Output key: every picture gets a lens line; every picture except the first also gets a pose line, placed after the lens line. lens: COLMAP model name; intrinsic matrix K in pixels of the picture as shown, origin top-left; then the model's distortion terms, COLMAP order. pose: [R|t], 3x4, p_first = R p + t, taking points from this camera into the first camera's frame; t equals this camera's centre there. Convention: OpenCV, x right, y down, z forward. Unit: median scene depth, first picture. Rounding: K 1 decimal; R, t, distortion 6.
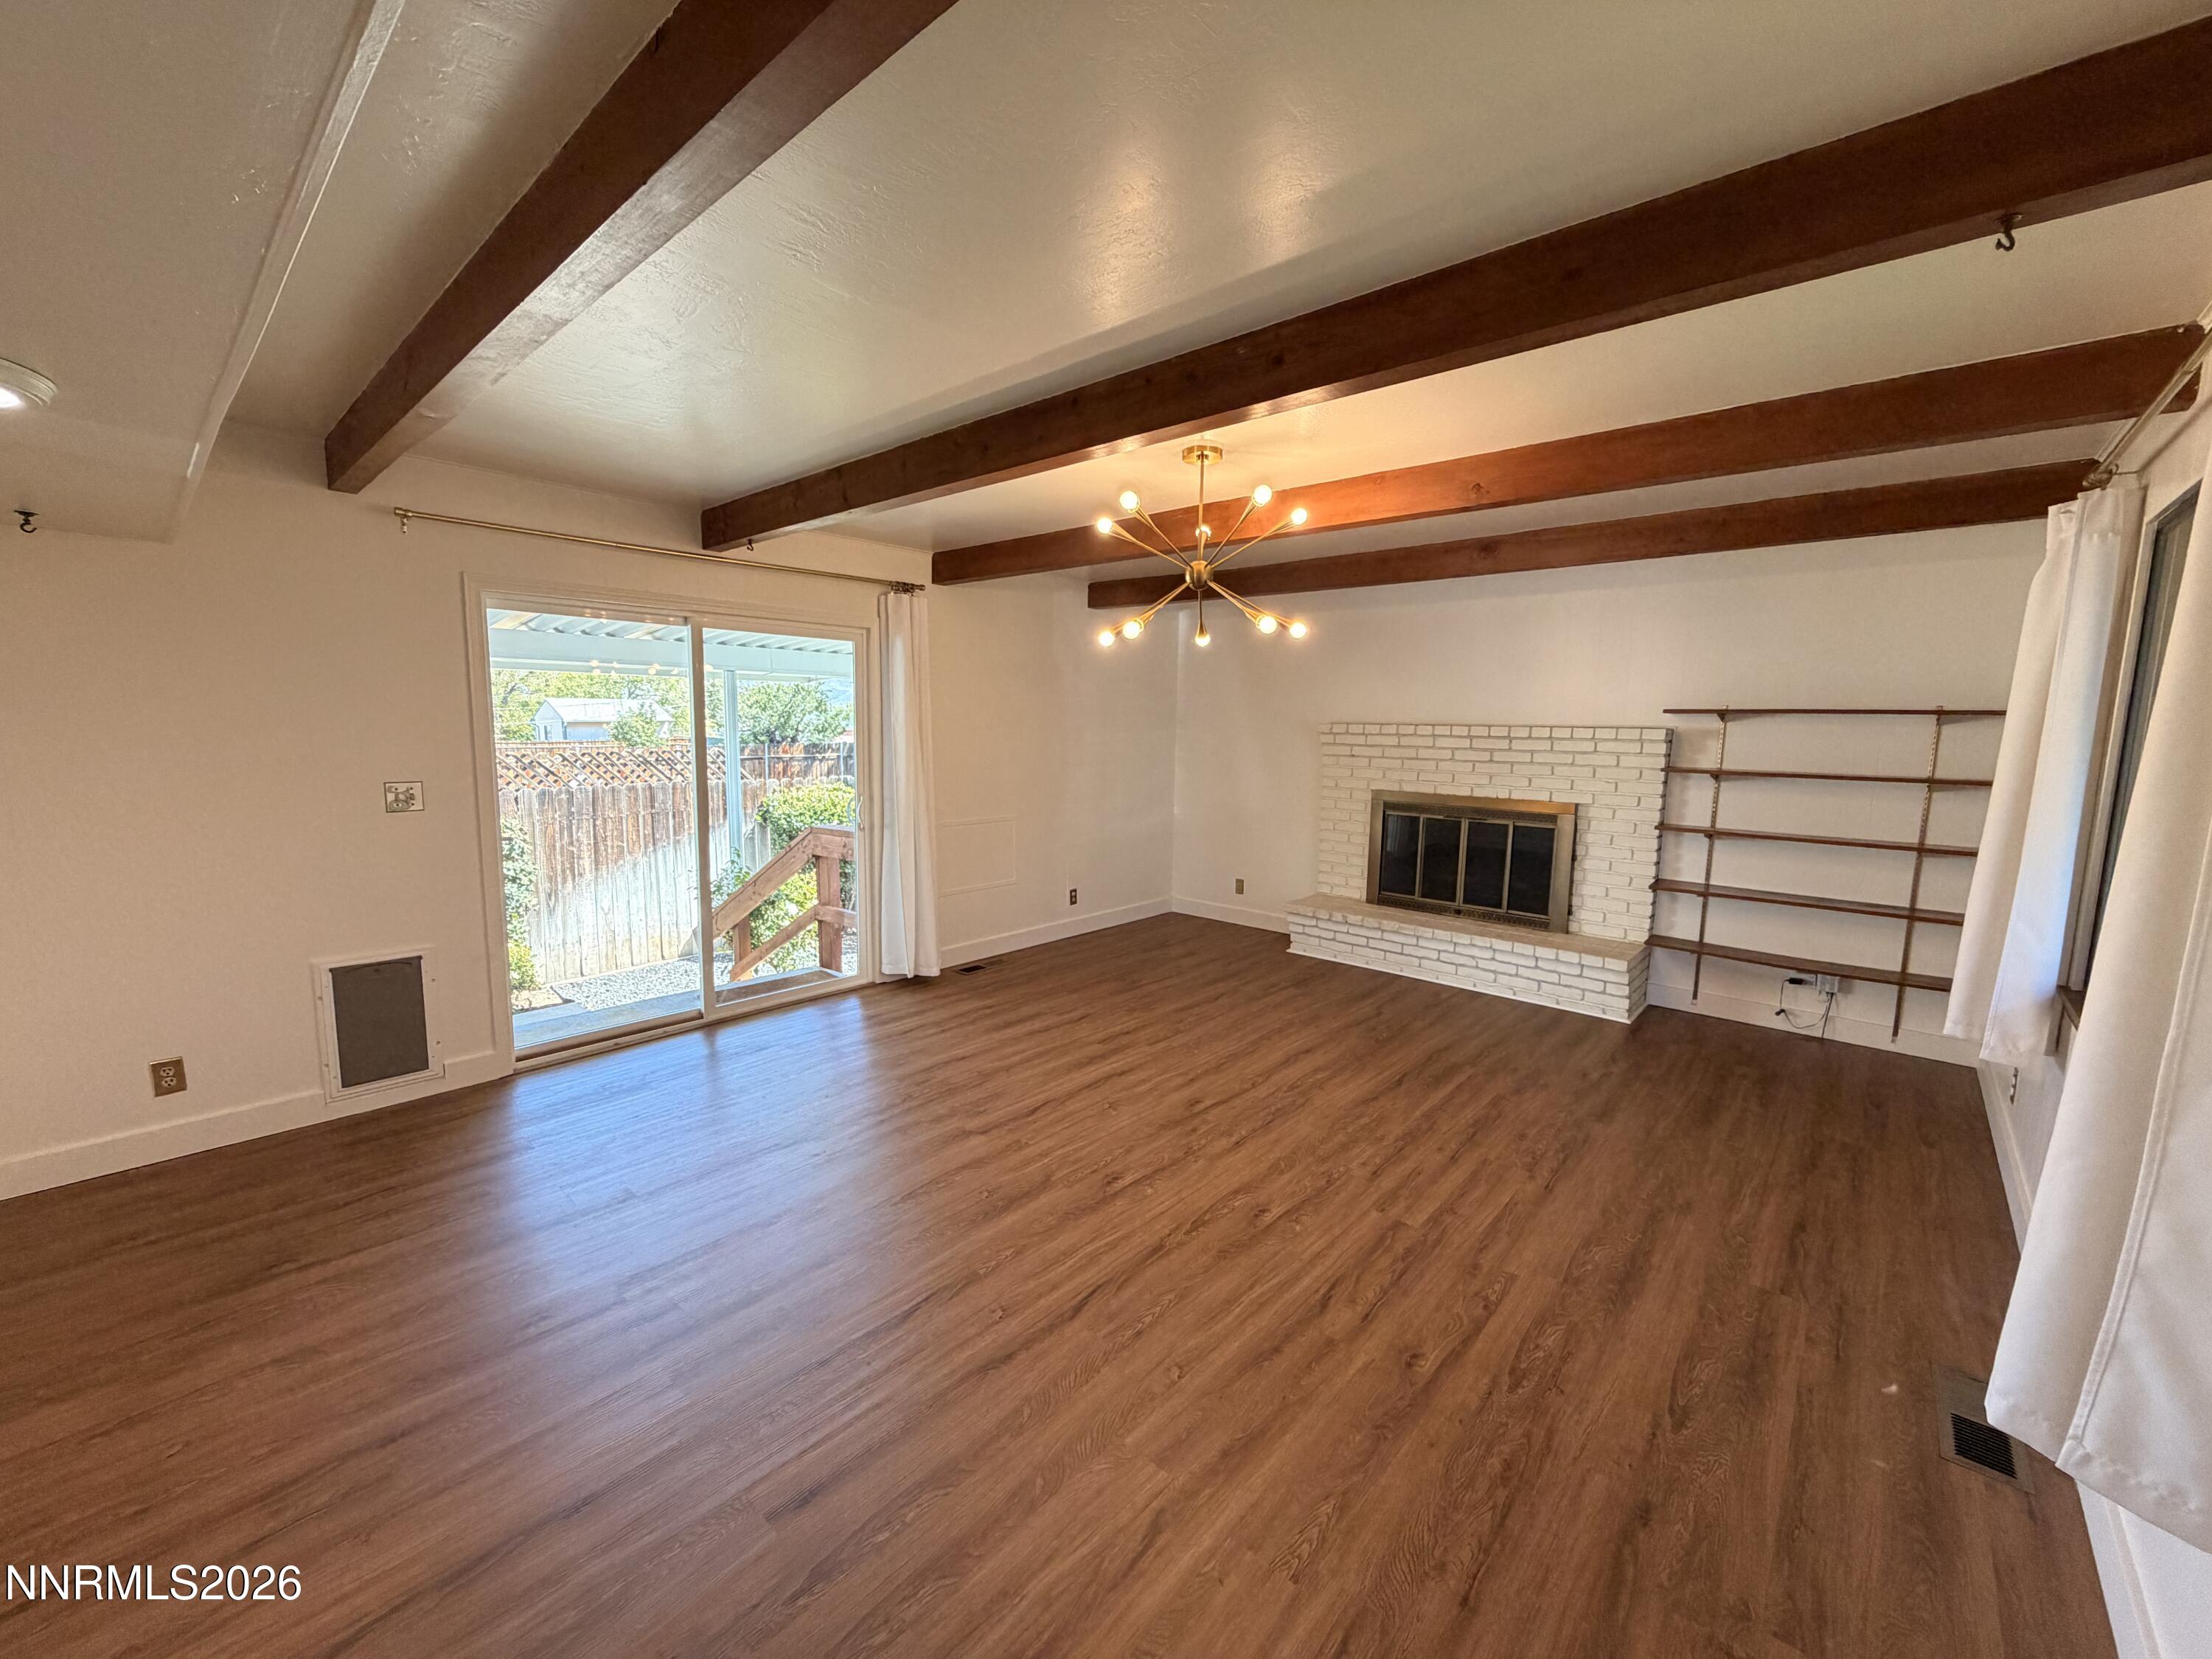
lens RADIAL K [[868.0, 0, 1081.3], [0, 868.0, 812.7], [0, 0, 1]] dist [-0.002264, -0.000017]
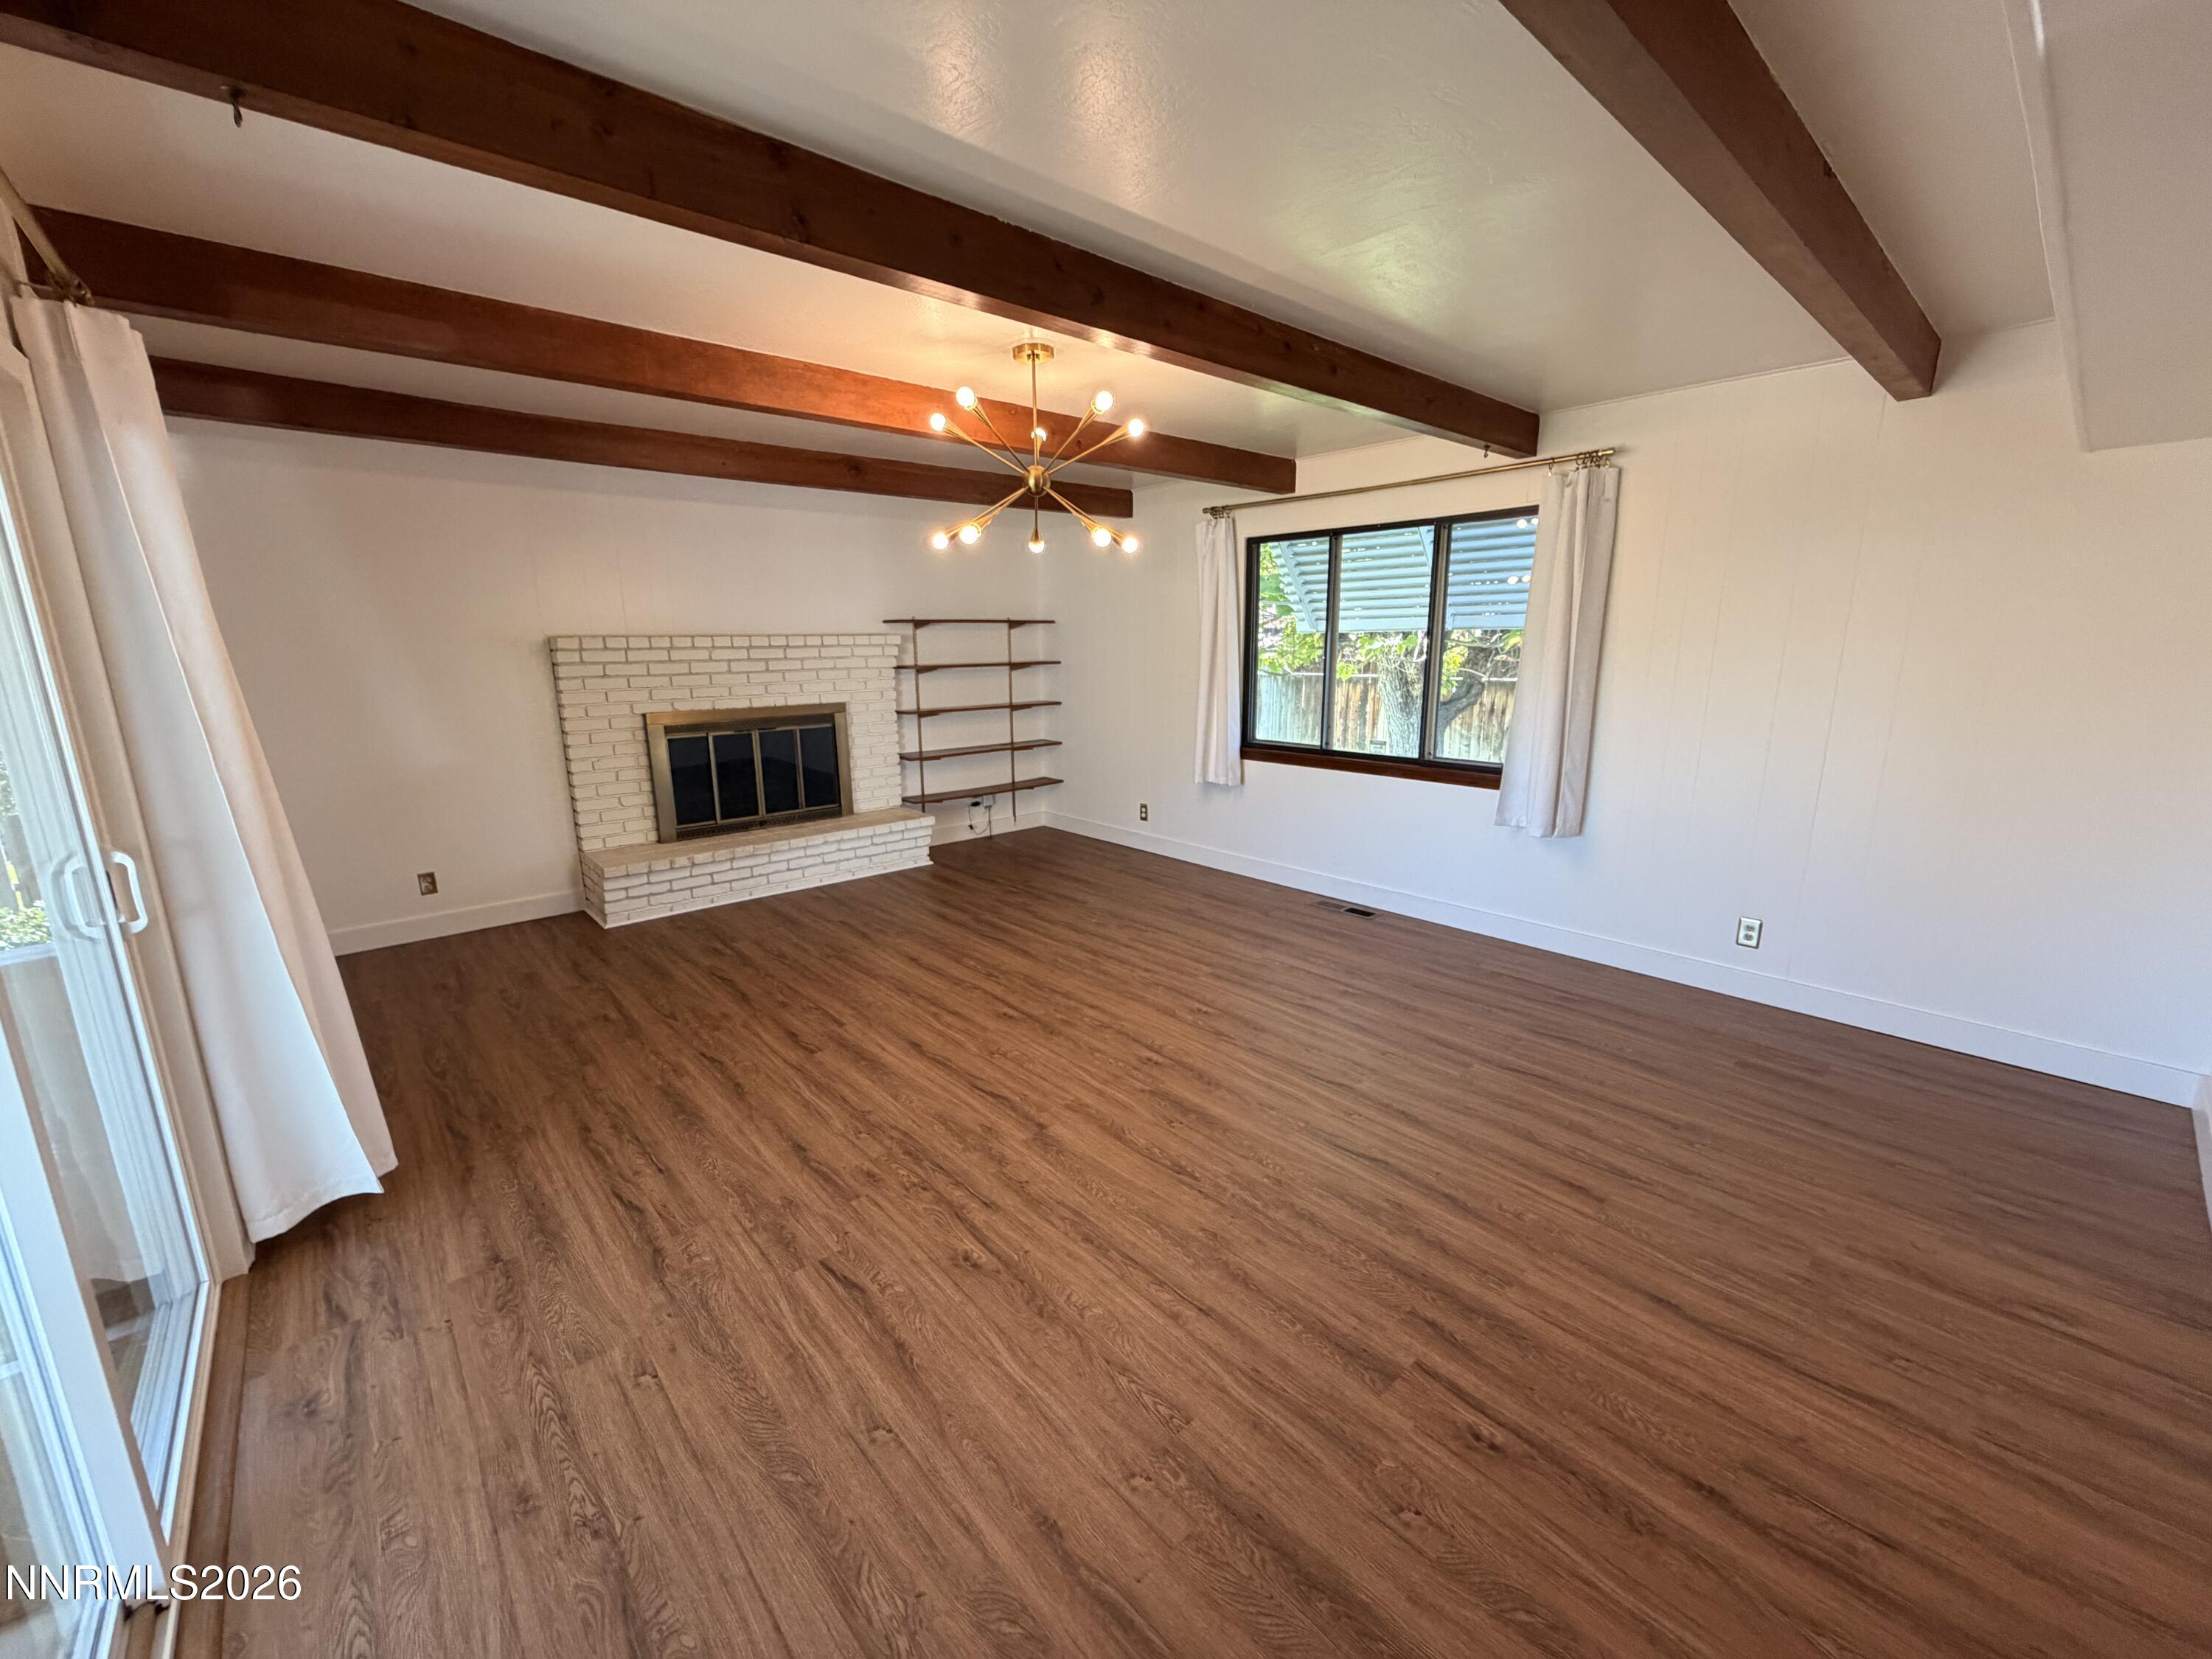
lens RADIAL K [[884.0, 0, 1098.9], [0, 884.0, 831.7], [0, 0, 1]] dist [0.001214, 0.000206]
pose [[0.112502, -0.233129, 0.965916, -0.701098], [0.114559, 0.968648, 0.220446, -0.079158], [-0.987026, 0.085854, 0.135682, 0.636609]]
